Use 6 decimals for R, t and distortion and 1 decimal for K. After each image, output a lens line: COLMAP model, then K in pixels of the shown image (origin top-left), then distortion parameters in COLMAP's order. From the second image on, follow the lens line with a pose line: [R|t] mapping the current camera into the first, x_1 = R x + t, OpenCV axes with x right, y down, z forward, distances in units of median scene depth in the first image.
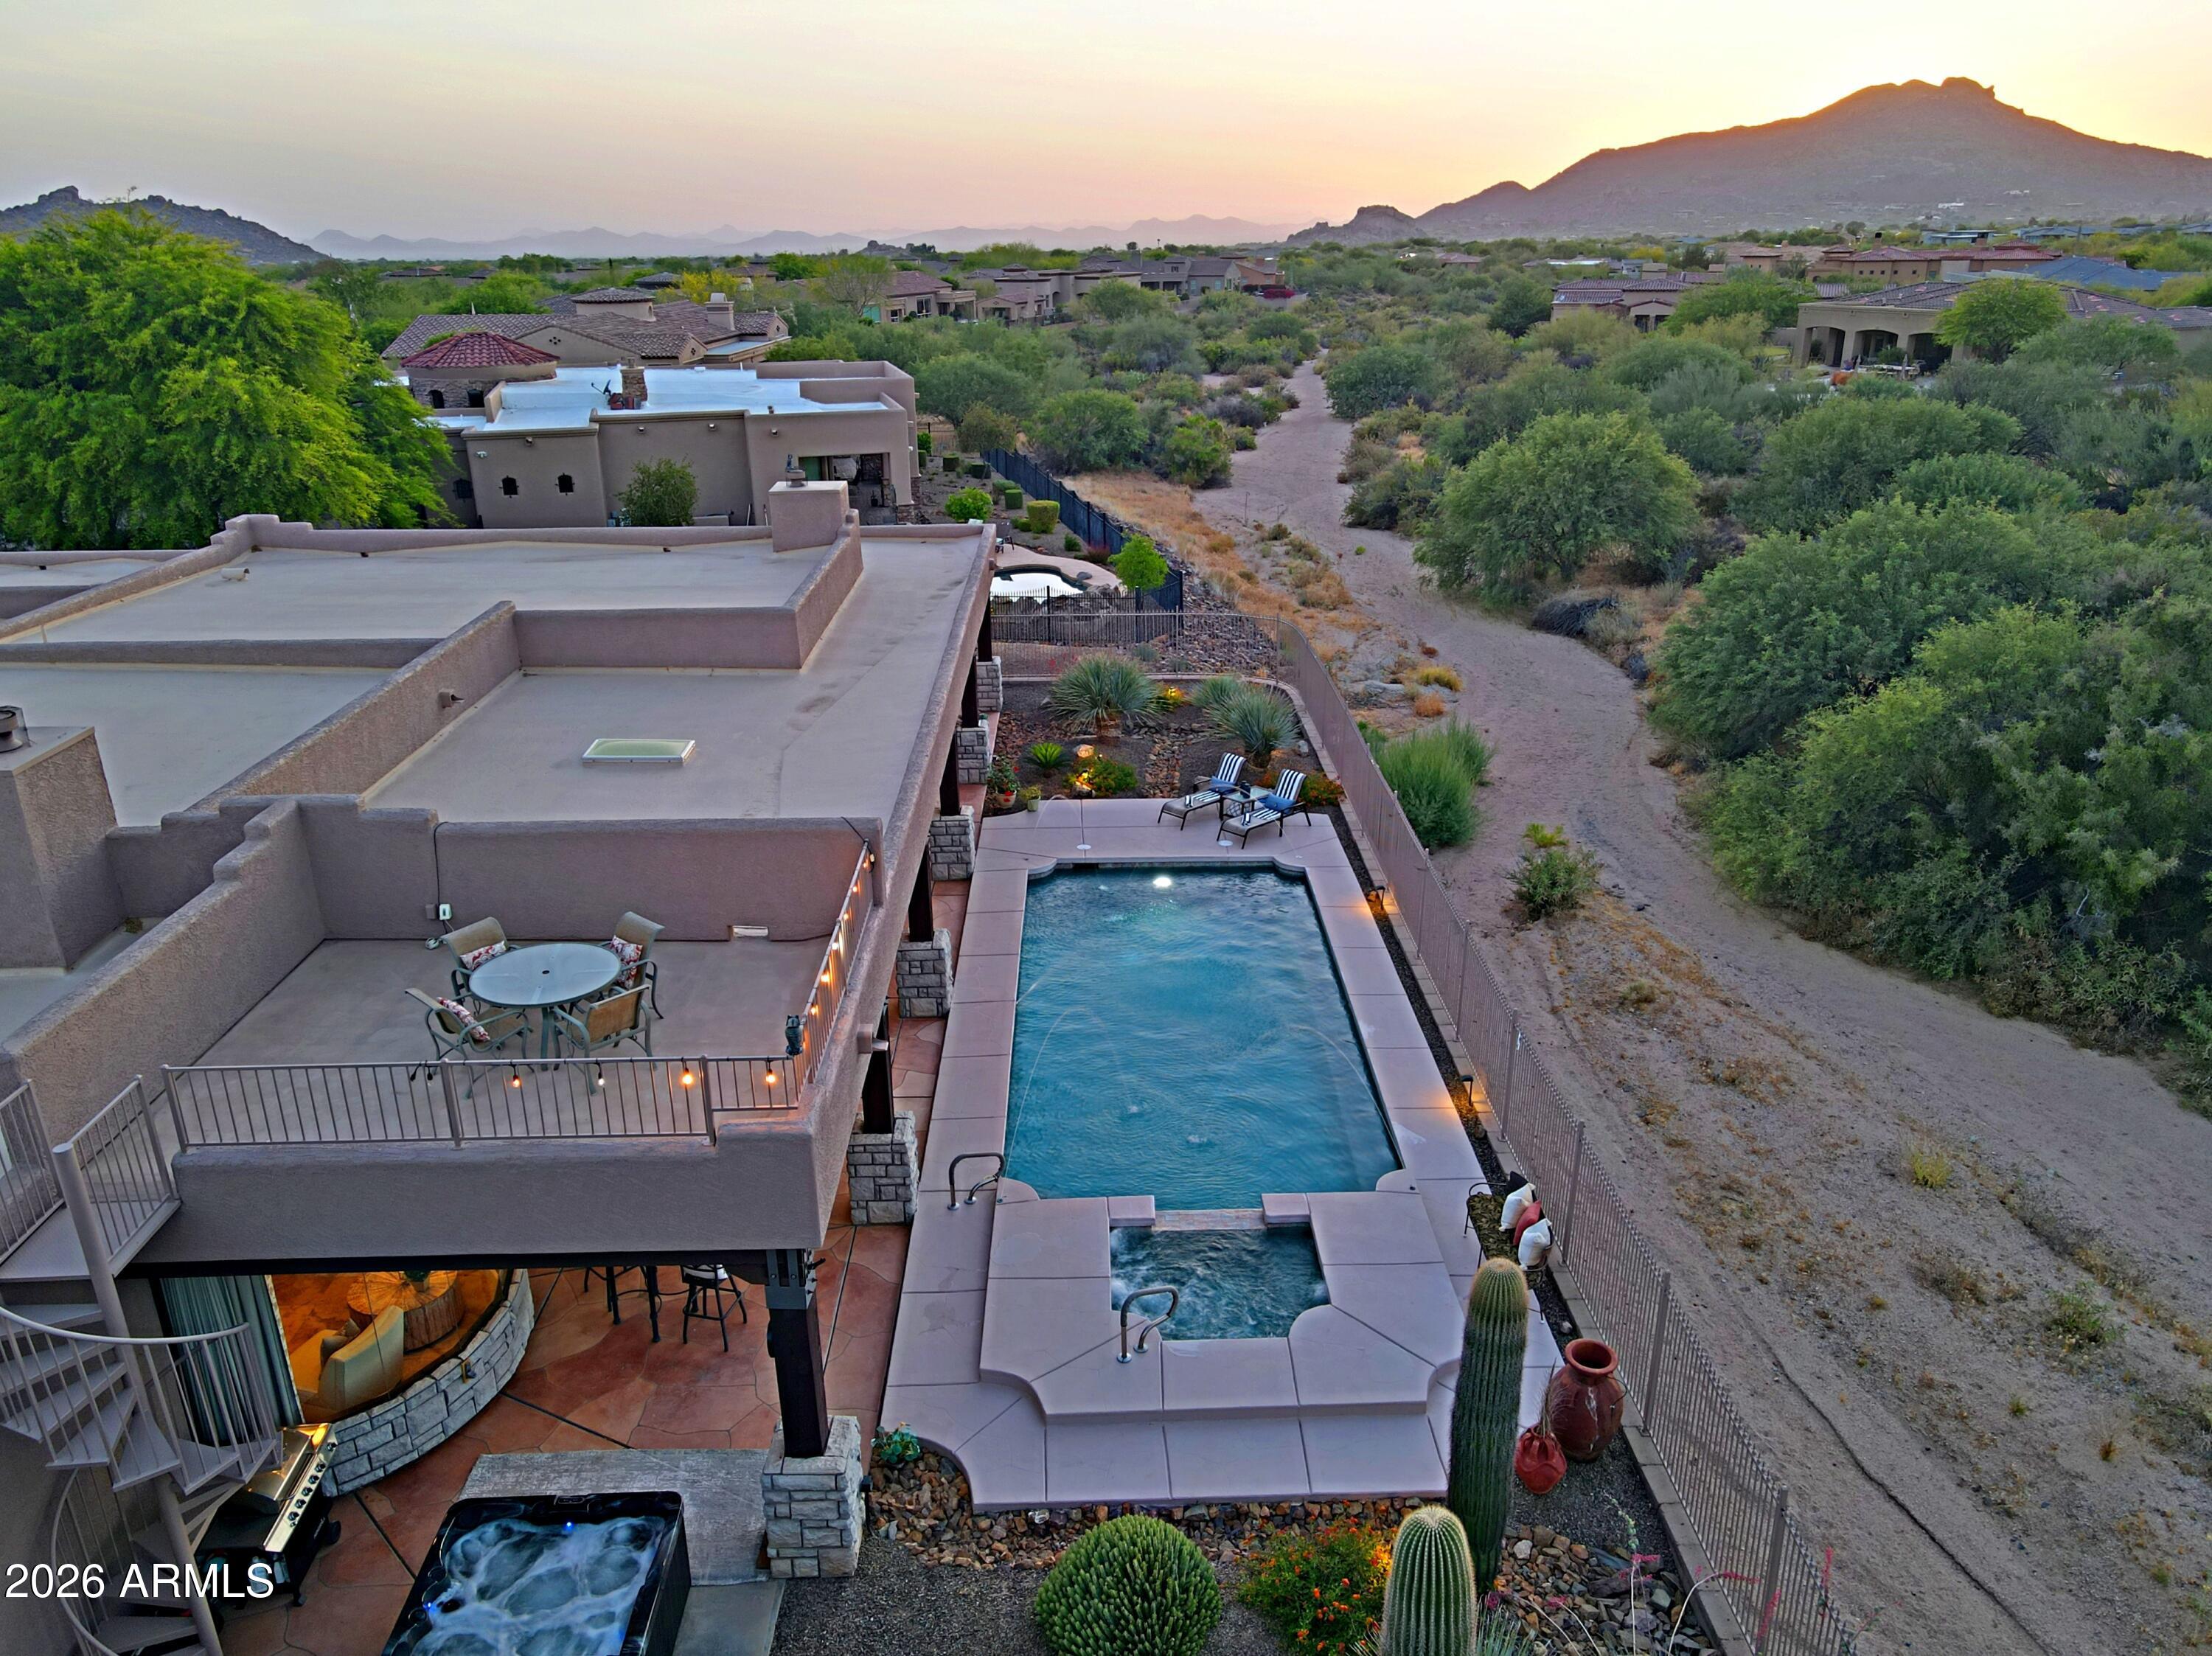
lens RADIAL K [[1618.9, 0, 1114.6], [0, 1618.9, 796.3], [0, 0, 1]] dist [0.020998, -0.006414]
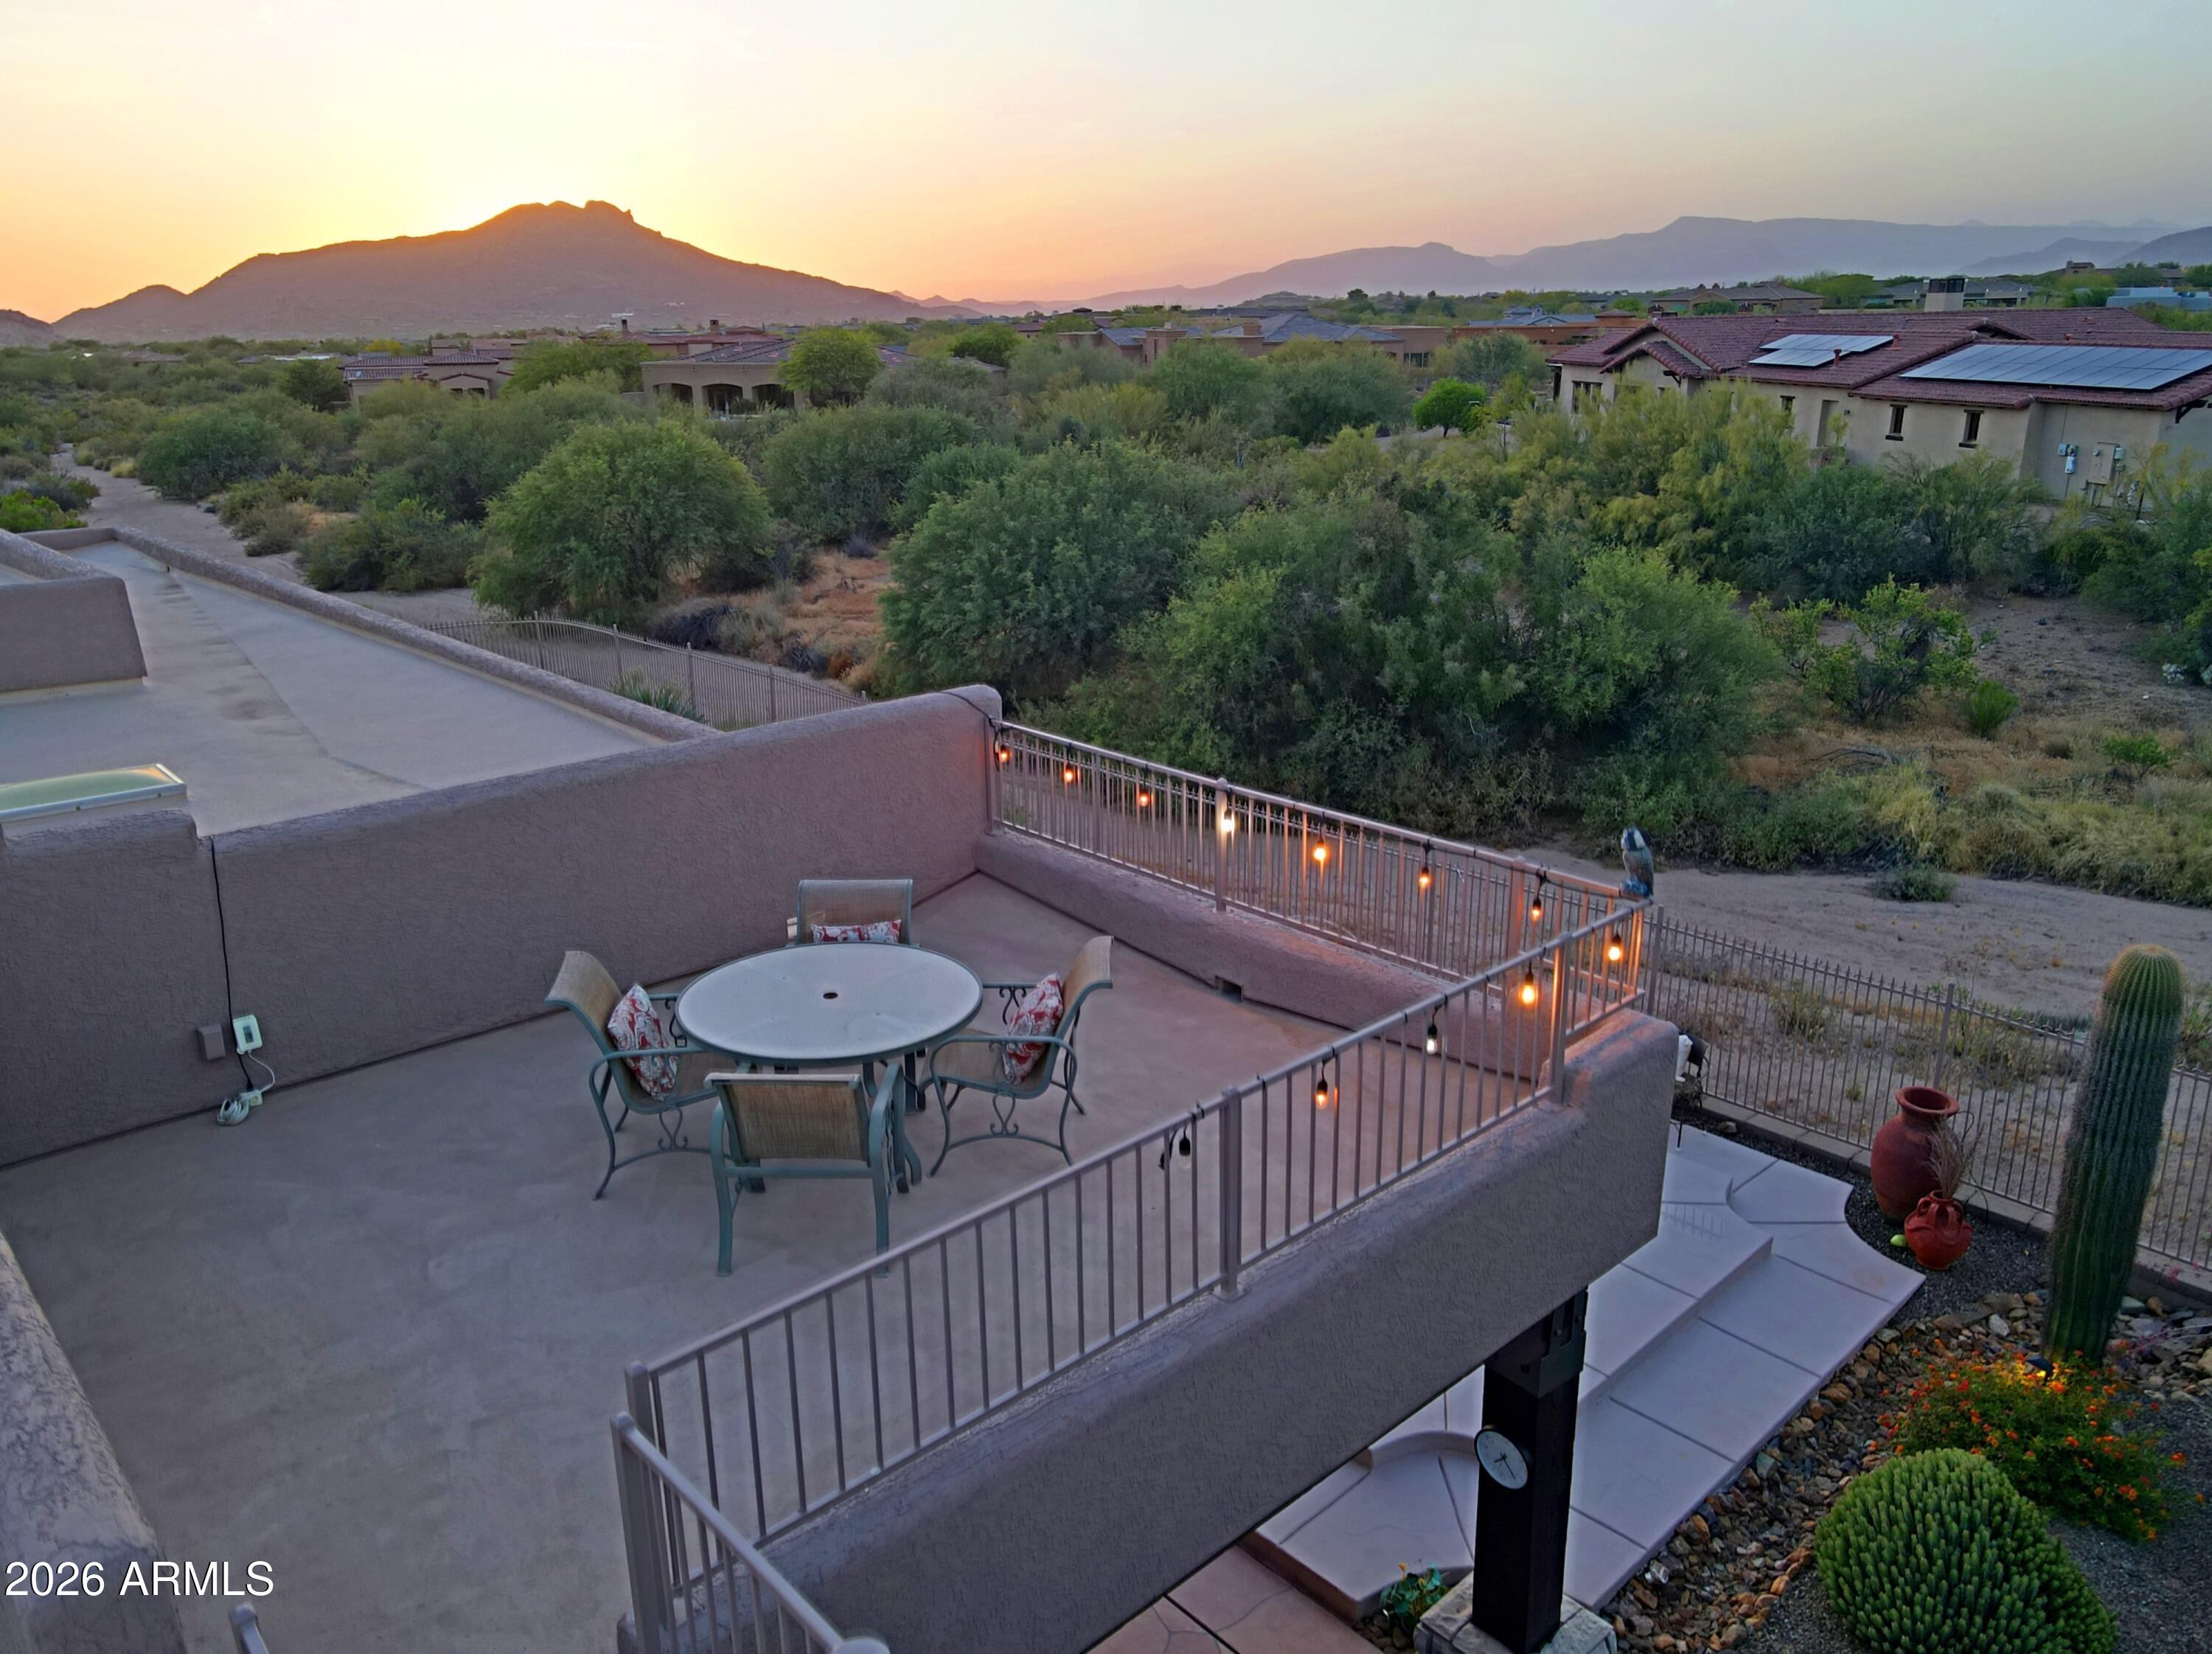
lens RADIAL K [[1619.0, 0, 1114.6], [0, 1619.0, 795.3], [0, 0, 1]] dist [0.020998, -0.006414]
pose [[0.744989, -0.189684, 0.639540, -0.152504], [0.227531, 0.973483, 0.023682, 0.015396], [-0.627073, 0.127873, 0.768393, 0.150100]]
